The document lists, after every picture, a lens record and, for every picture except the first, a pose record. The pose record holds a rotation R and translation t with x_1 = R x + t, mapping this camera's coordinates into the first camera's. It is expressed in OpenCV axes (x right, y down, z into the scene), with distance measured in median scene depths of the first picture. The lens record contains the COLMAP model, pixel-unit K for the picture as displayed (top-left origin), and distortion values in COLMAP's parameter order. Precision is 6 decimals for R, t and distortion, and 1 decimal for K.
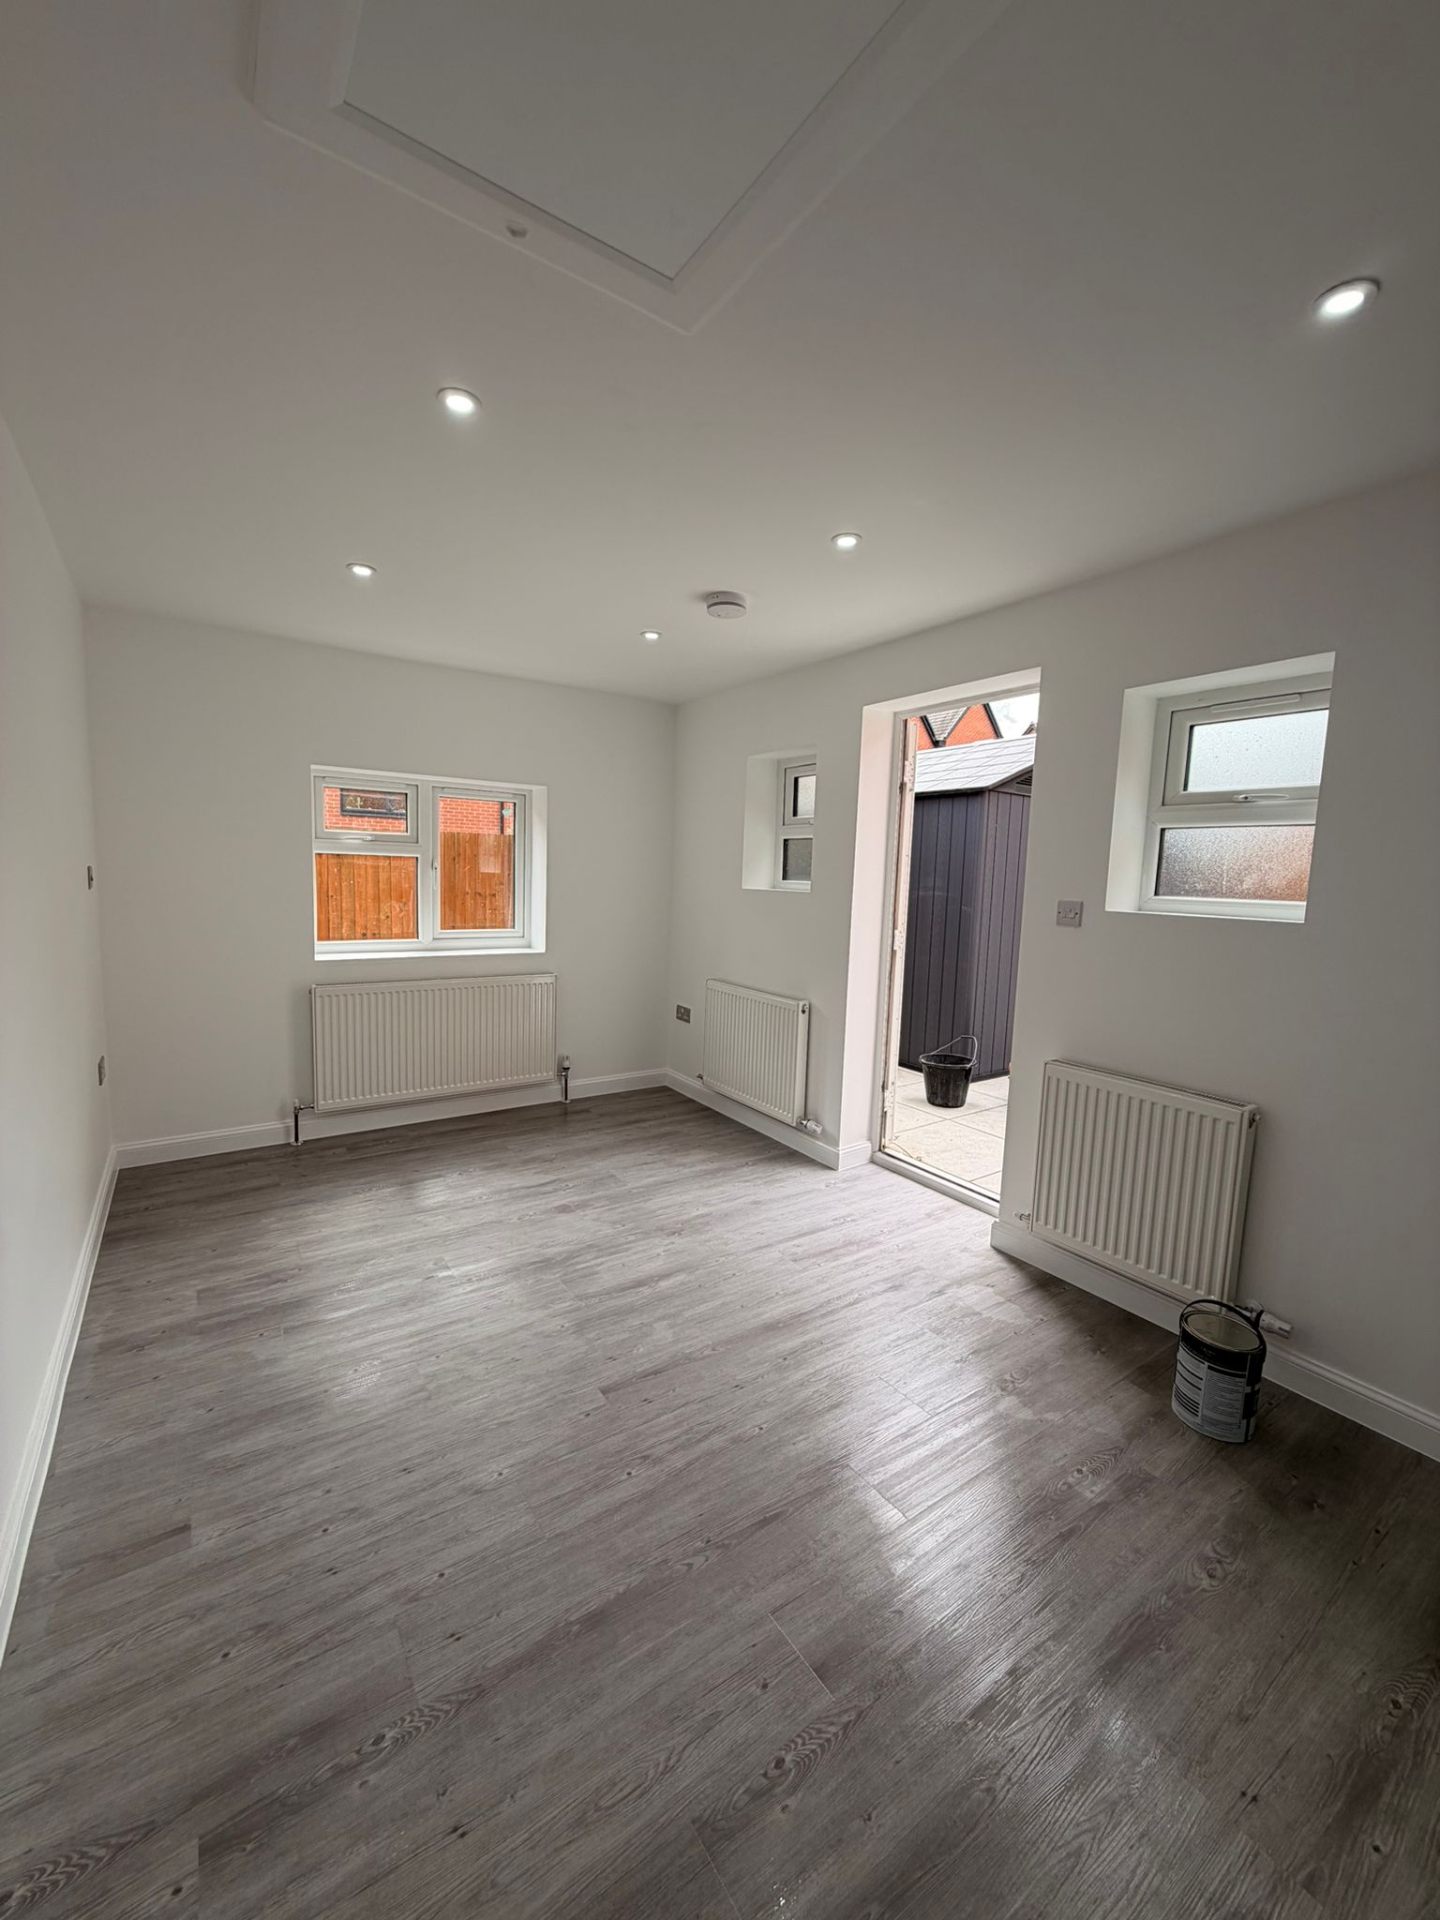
lens RADIAL K [[766.8, 0, 714.9], [0, 766.8, 954.7], [0, 0, 1]] dist [0.001798, 0.000342]
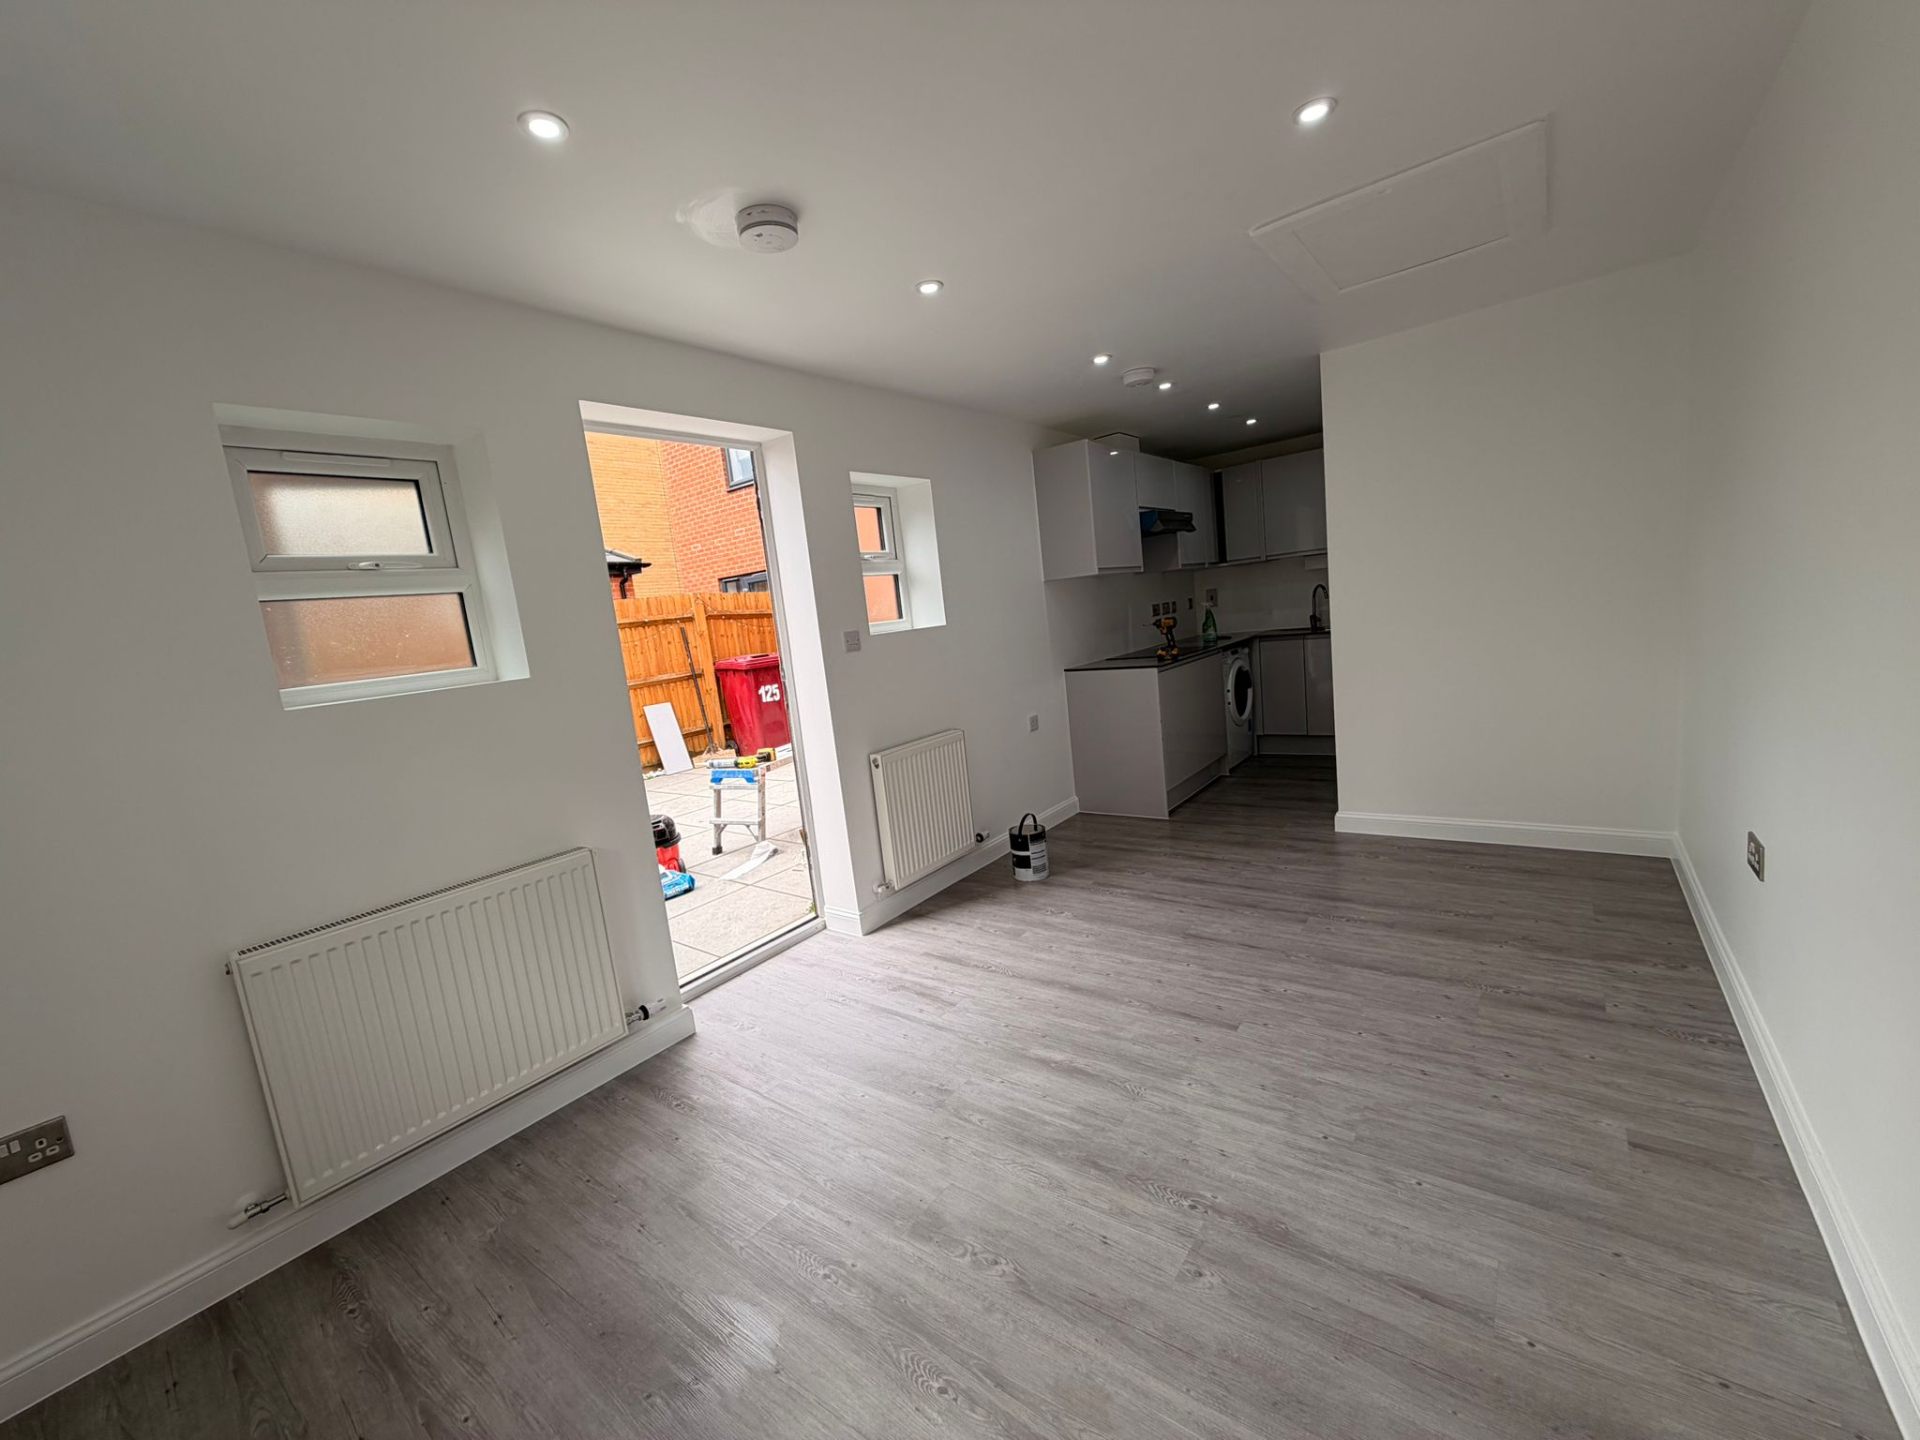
lens RADIAL K [[766.8, 0, 954.6], [0, 766.8, 726.7], [0, 0, 1]] dist [0.001798, 0.000342]
pose [[-0.324466, -0.136719, 0.935965, -0.888272], [0.197281, 0.957957, 0.208322, -0.166271], [-0.925096, 0.252241, -0.283852, 1.385077]]
